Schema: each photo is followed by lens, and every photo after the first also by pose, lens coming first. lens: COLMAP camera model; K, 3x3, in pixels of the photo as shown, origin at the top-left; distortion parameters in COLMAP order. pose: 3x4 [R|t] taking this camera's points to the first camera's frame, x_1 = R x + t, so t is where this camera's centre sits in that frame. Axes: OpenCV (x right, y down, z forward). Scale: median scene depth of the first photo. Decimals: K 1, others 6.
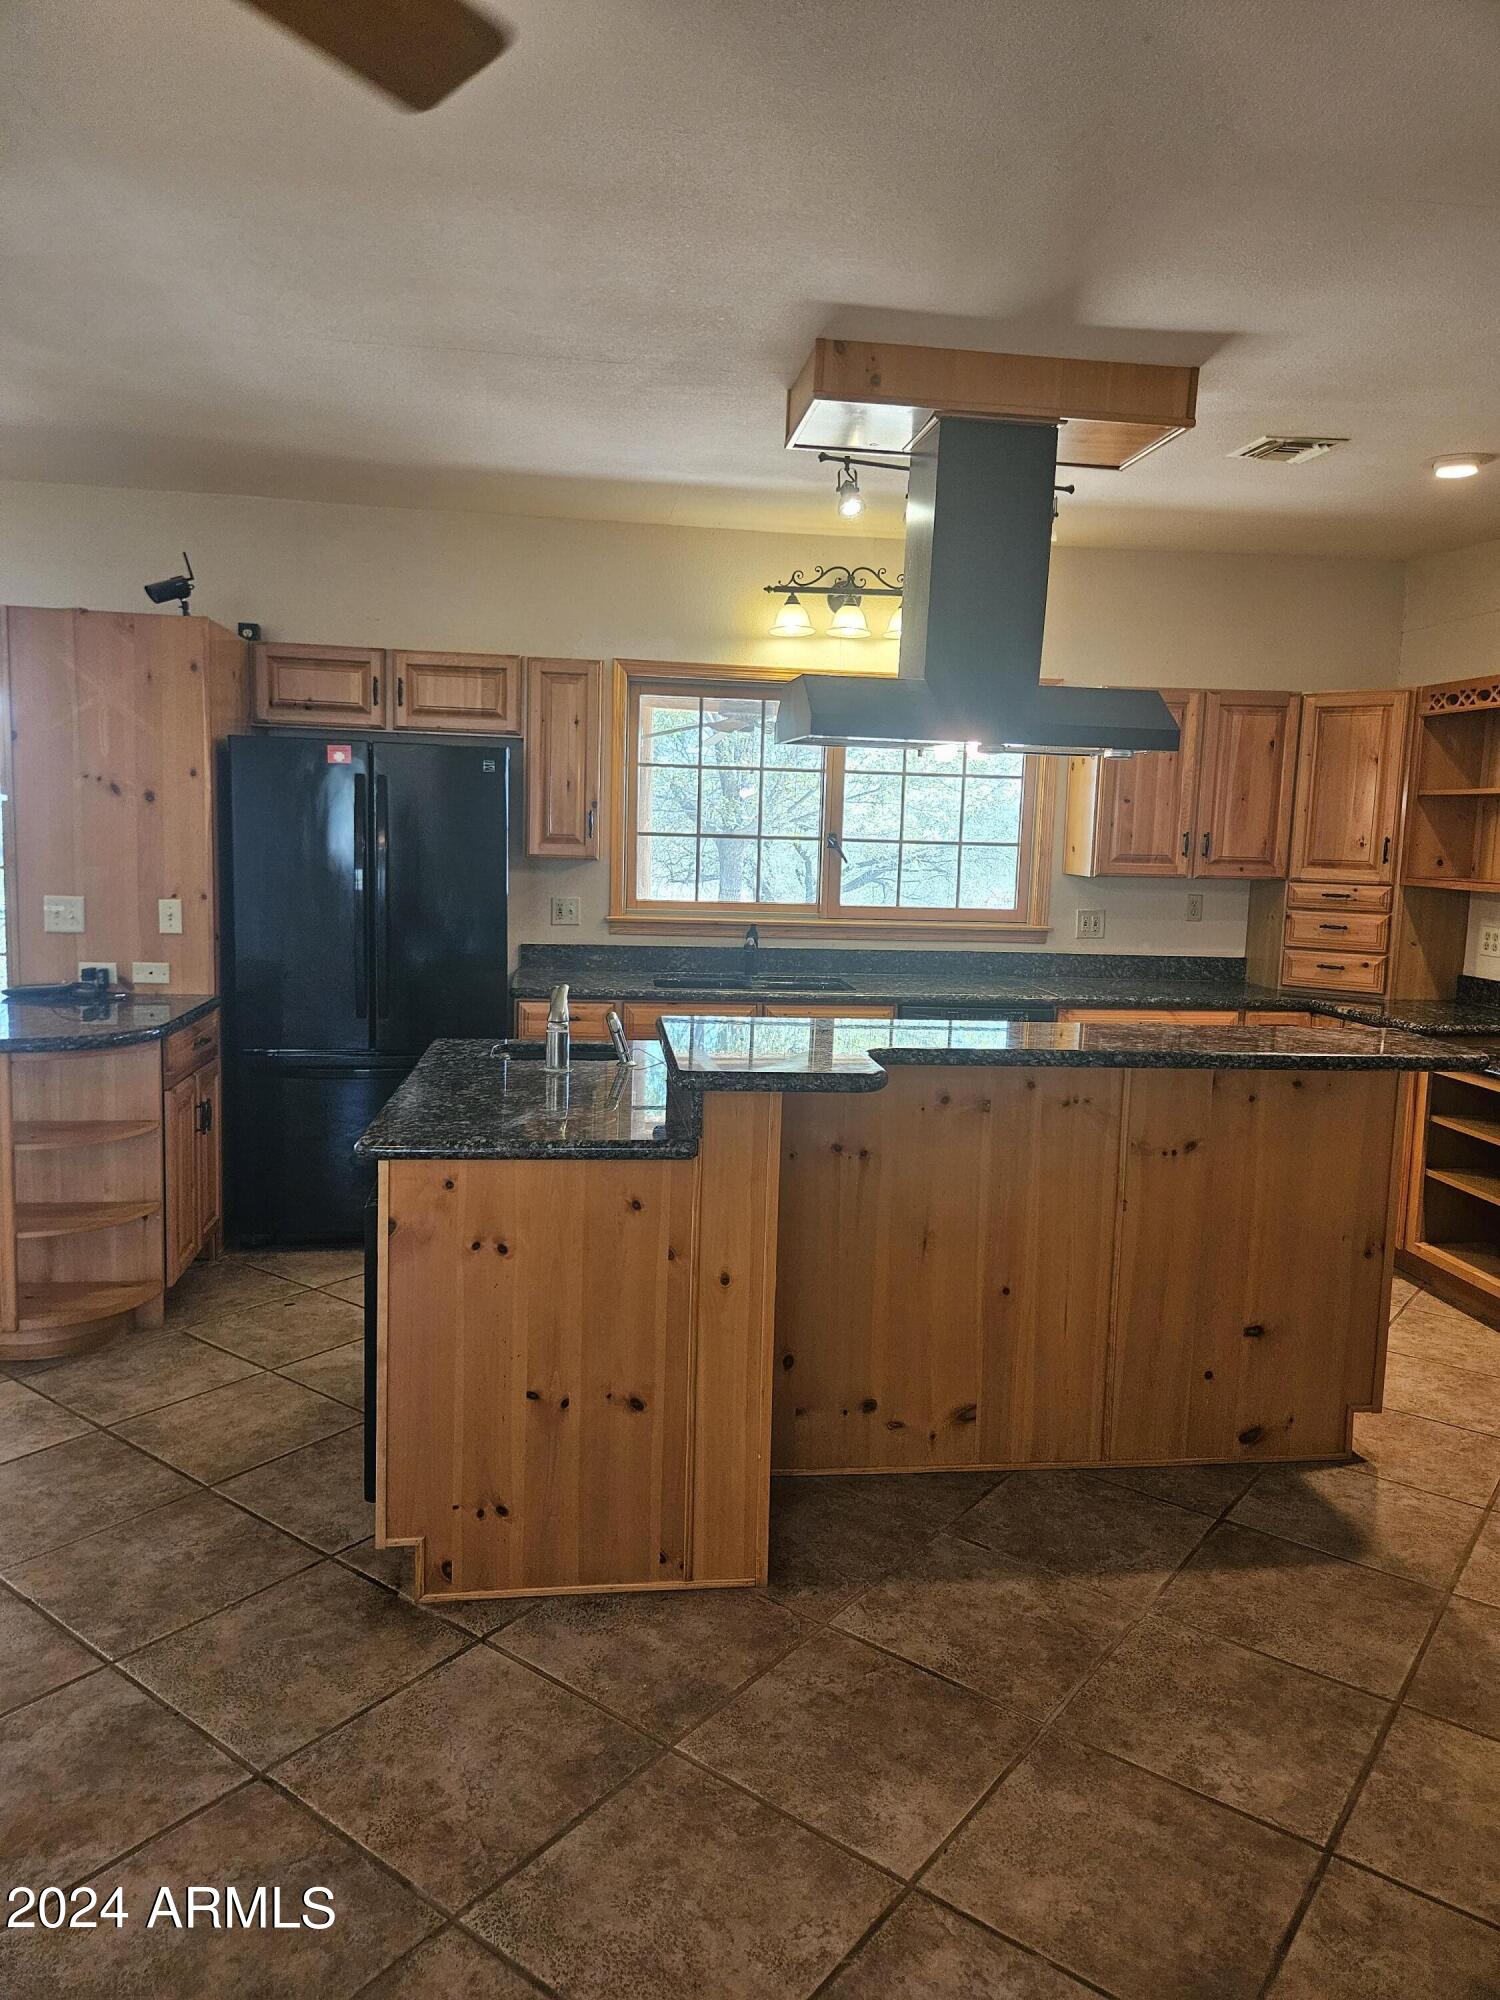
lens RADIAL K [[1336.8, 0, 751.8], [0, 1336.8, 995.4], [0, 0, 1]] dist [0.073770, -0.067767]
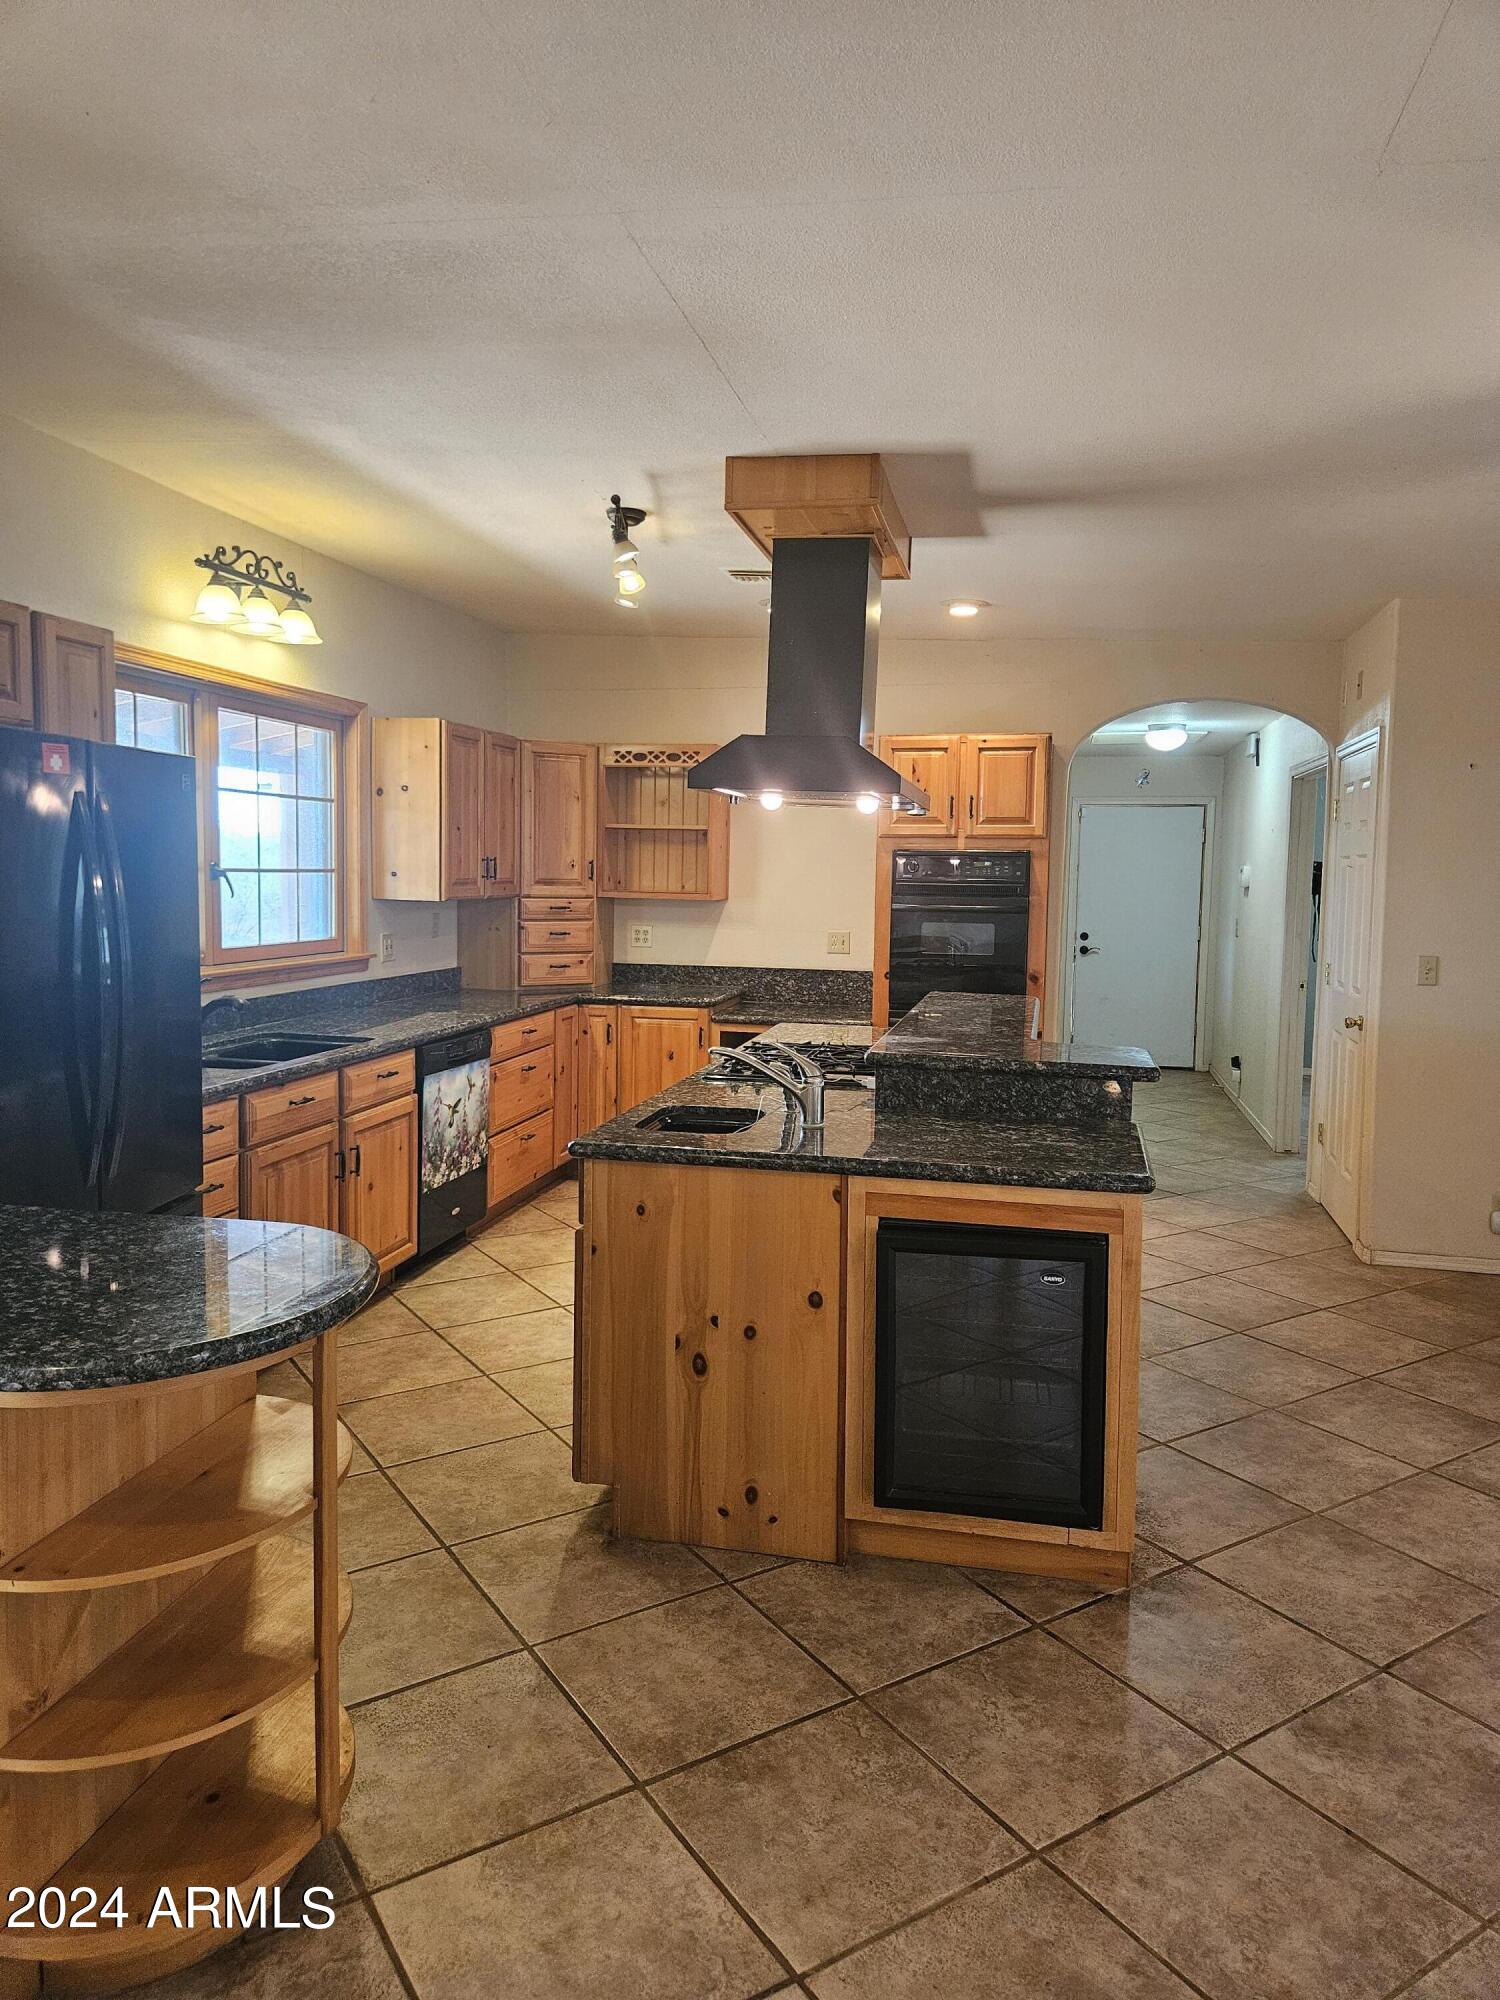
lens RADIAL K [[1336.8, 0, 751.8], [0, 1336.8, 995.4], [0, 0, 1]] dist [0.073770, -0.067767]
pose [[0.338757, -0.113876, 0.933957, -1.083295], [0.108676, 0.990740, 0.081382, -0.125255], [-0.934576, 0.073930, 0.347996, 0.705160]]
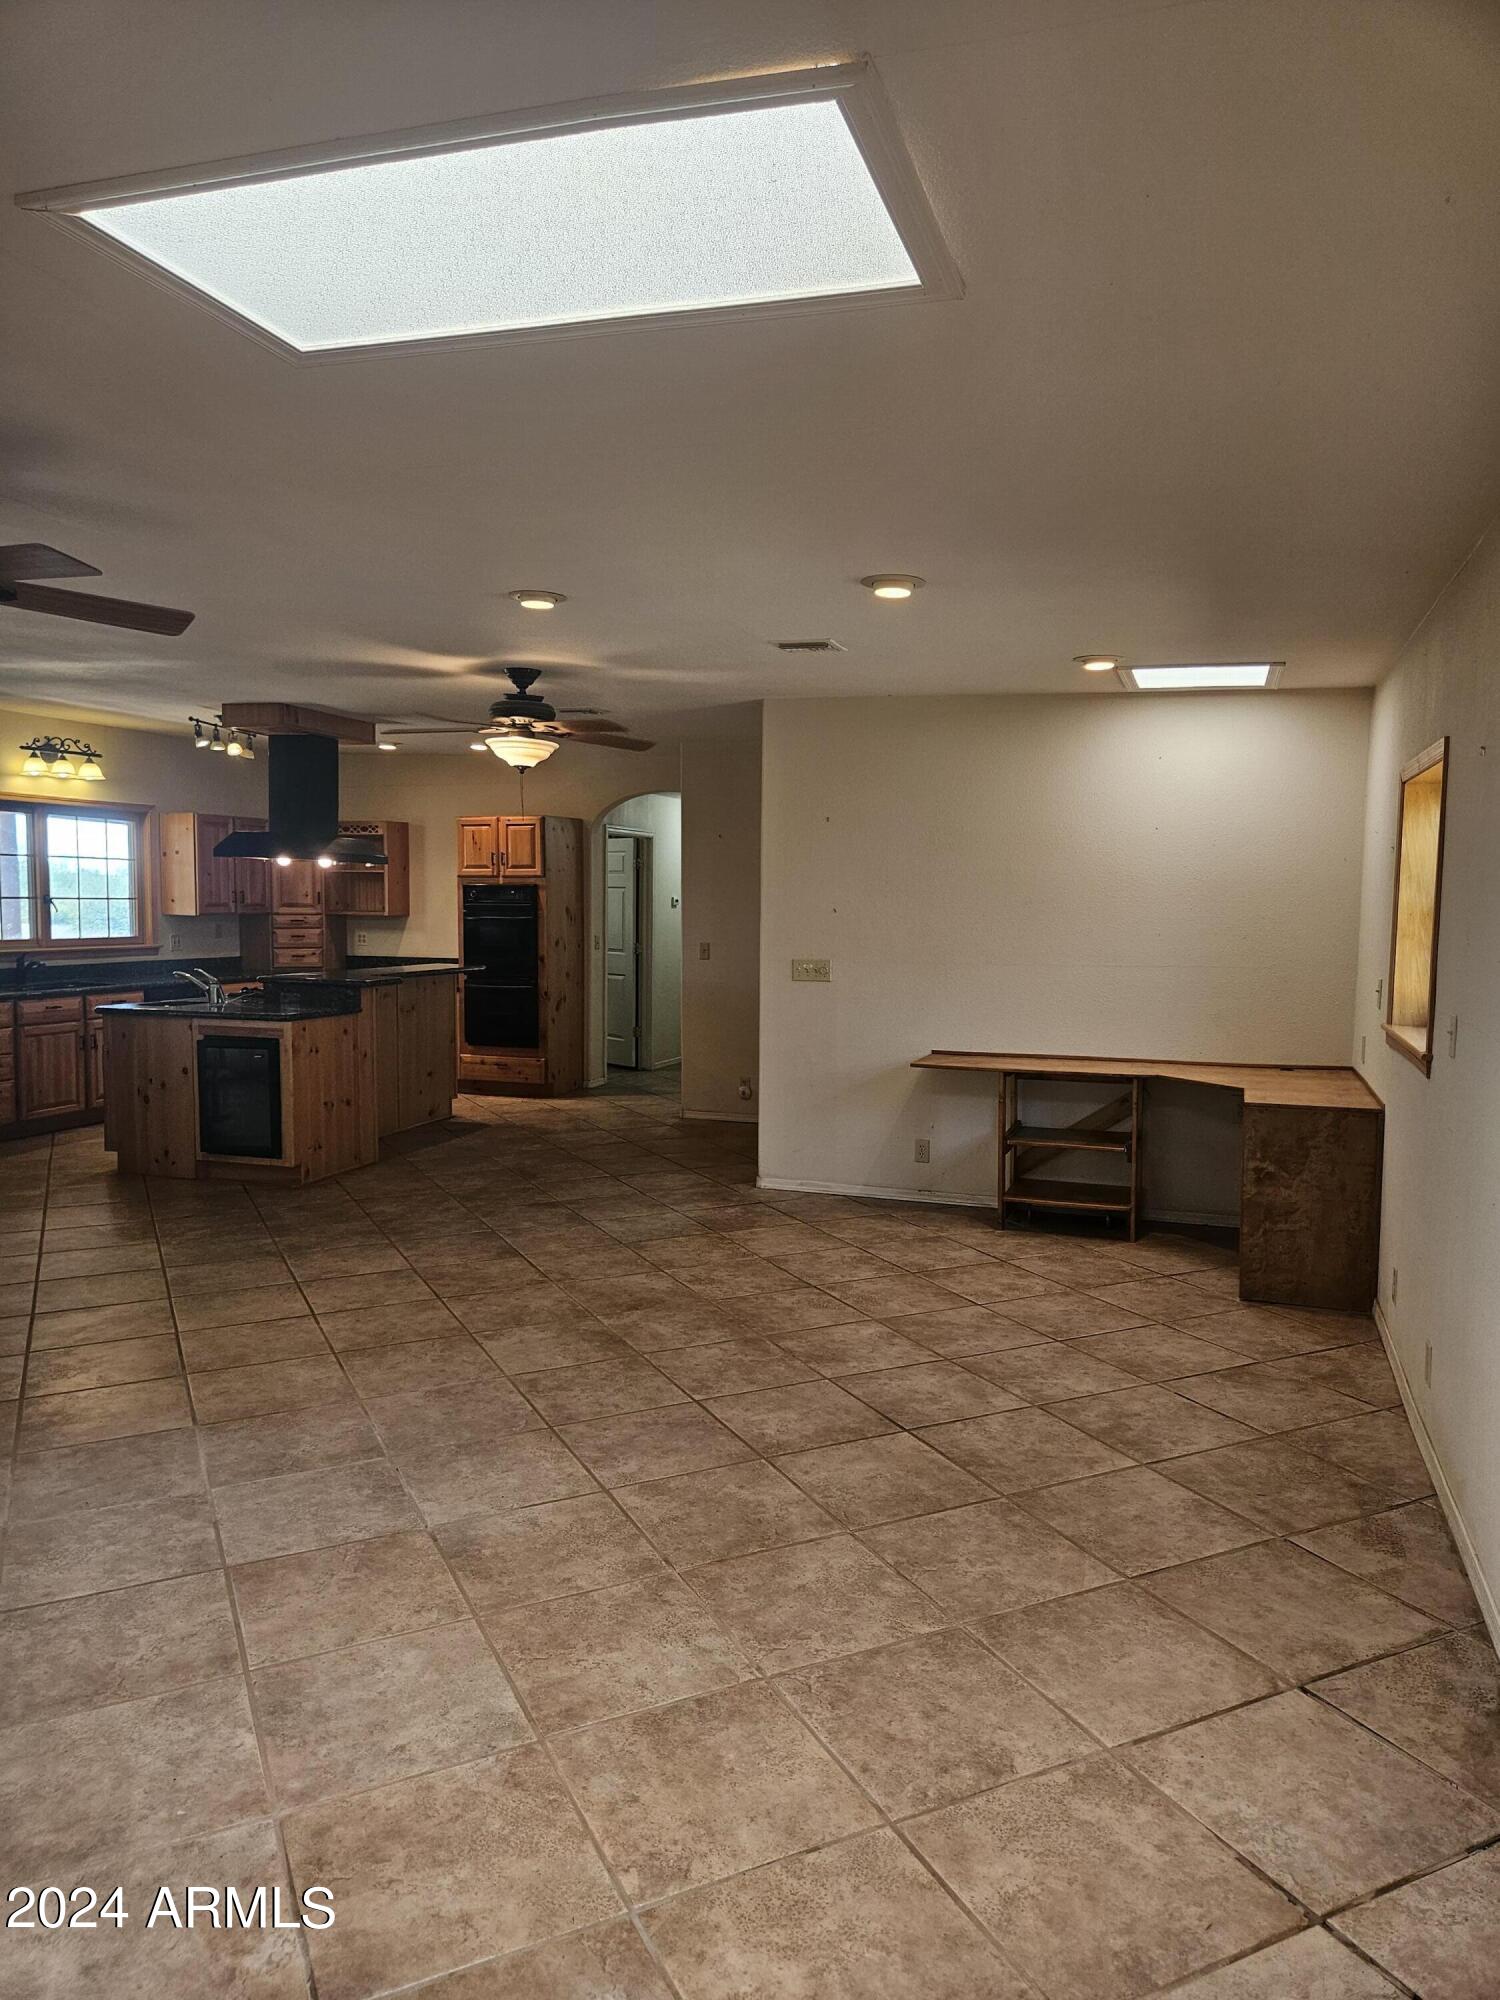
lens RADIAL K [[1334.3, 0, 731.1], [0, 1334.3, 1003.4], [0, 0, 1]] dist [0.068858, -0.066276]
pose [[0.455512, -0.095686, 0.885072, -1.785594], [0.114474, 0.992249, 0.048357, 0.044500], [-0.882839, 0.079291, 0.462935, -0.833253]]
